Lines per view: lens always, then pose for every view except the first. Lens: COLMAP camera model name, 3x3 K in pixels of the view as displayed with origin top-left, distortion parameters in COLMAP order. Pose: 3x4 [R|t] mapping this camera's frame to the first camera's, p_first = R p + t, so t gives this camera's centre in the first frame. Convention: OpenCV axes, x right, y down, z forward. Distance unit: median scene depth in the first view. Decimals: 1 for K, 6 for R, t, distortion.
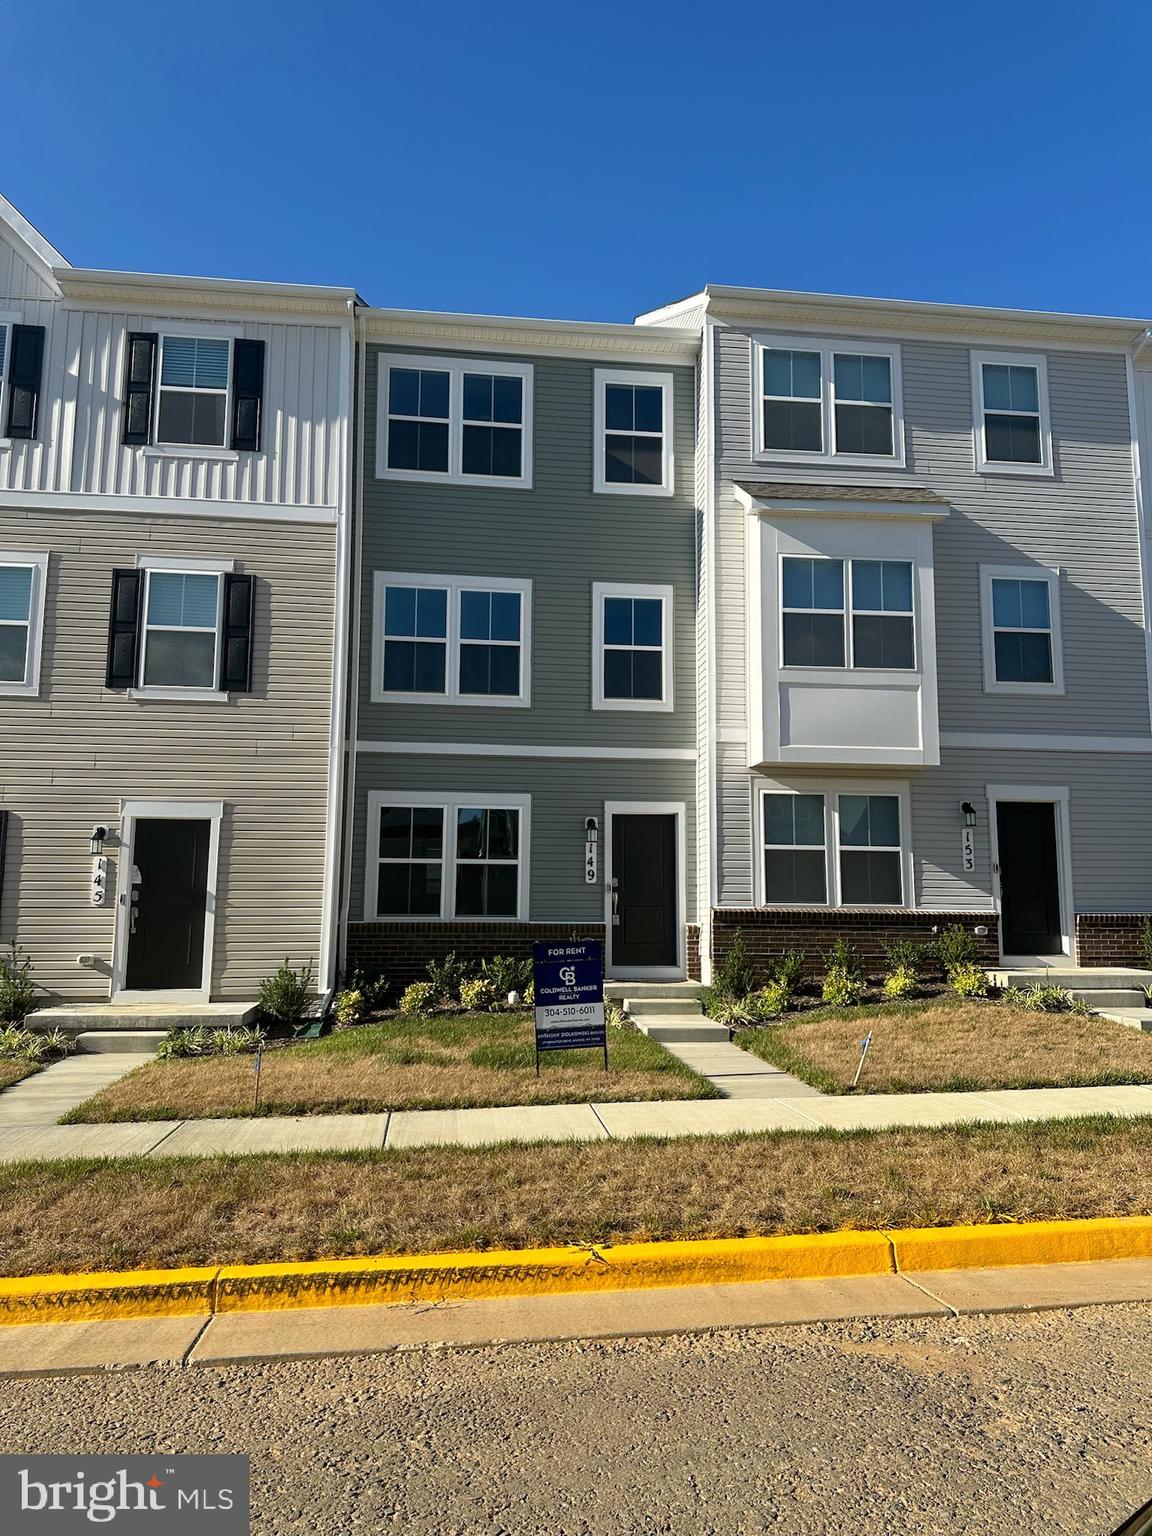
lens RADIAL K [[1078.0, 0, 576.0], [0, 1078.0, 768.0], [0, 0, 1]] dist [0.059568, -0.046551]
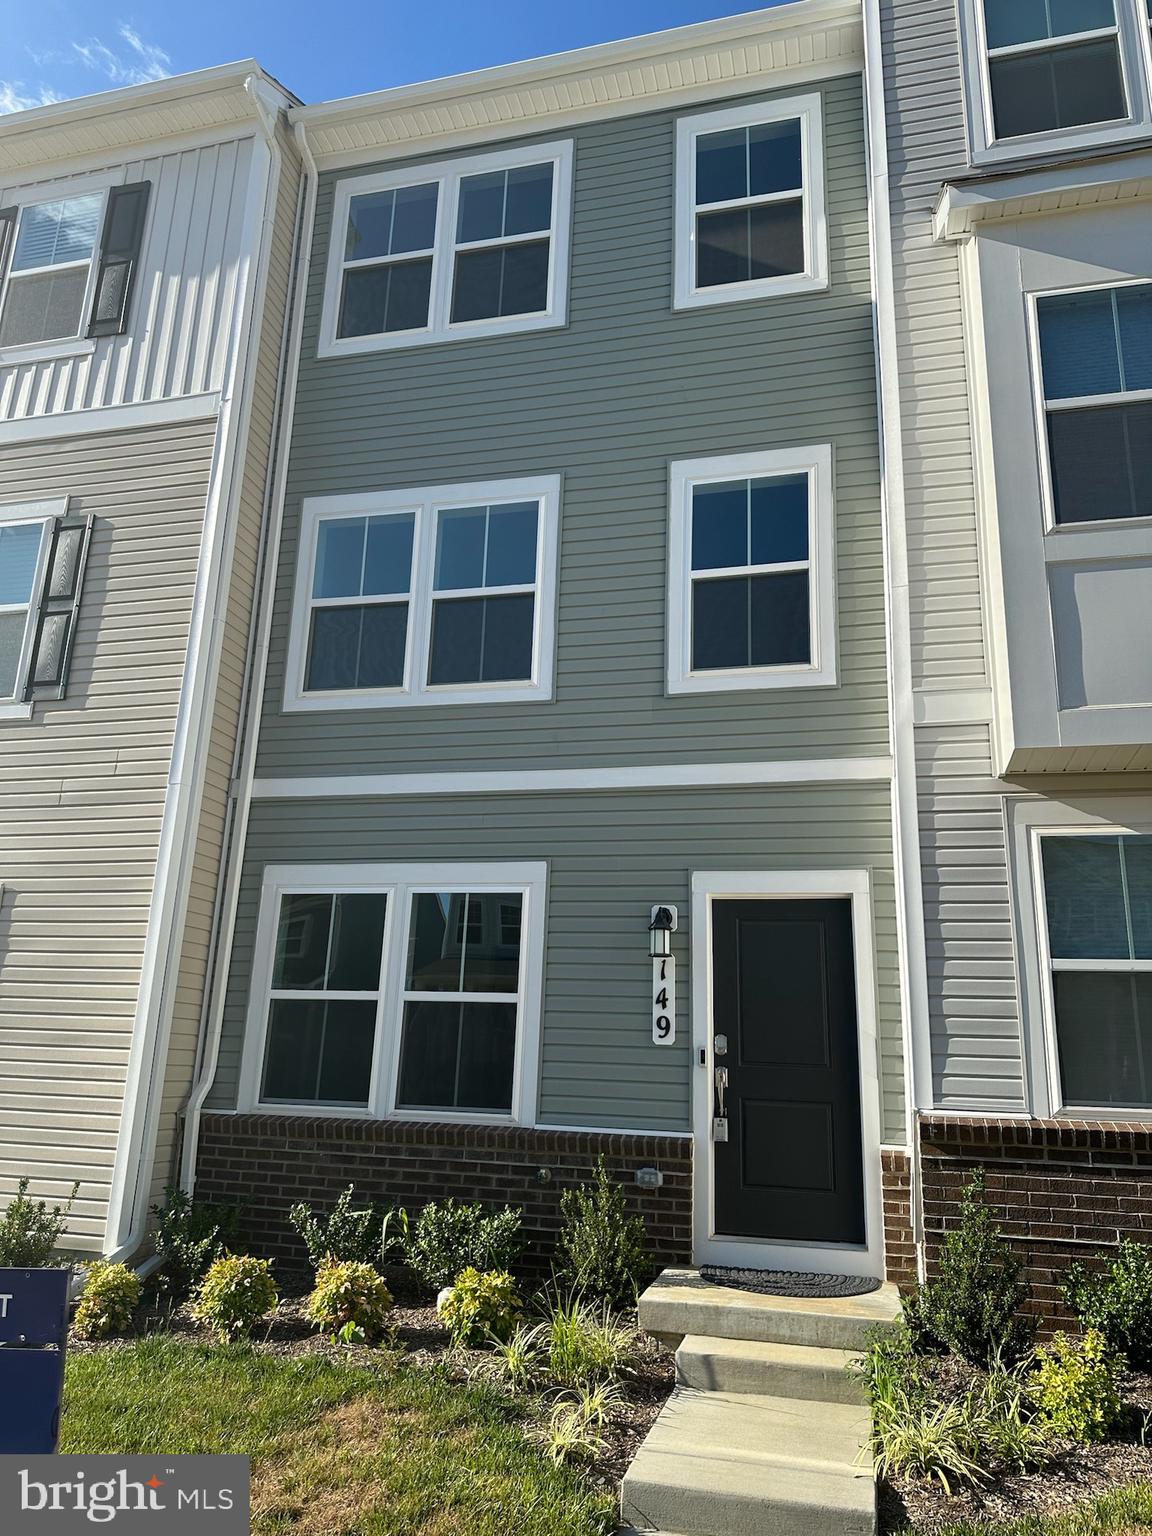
lens RADIAL K [[1068.5, 0, 577.6], [0, 1068.5, 770.6], [0, 0, 1]] dist [0.101679, -0.188986]
pose [[0.930358, -0.071805, -0.359551, 0.157001], [0.019126, 0.988805, -0.147983, 0.056519], [0.366152, 0.130800, 0.921316, 0.533158]]
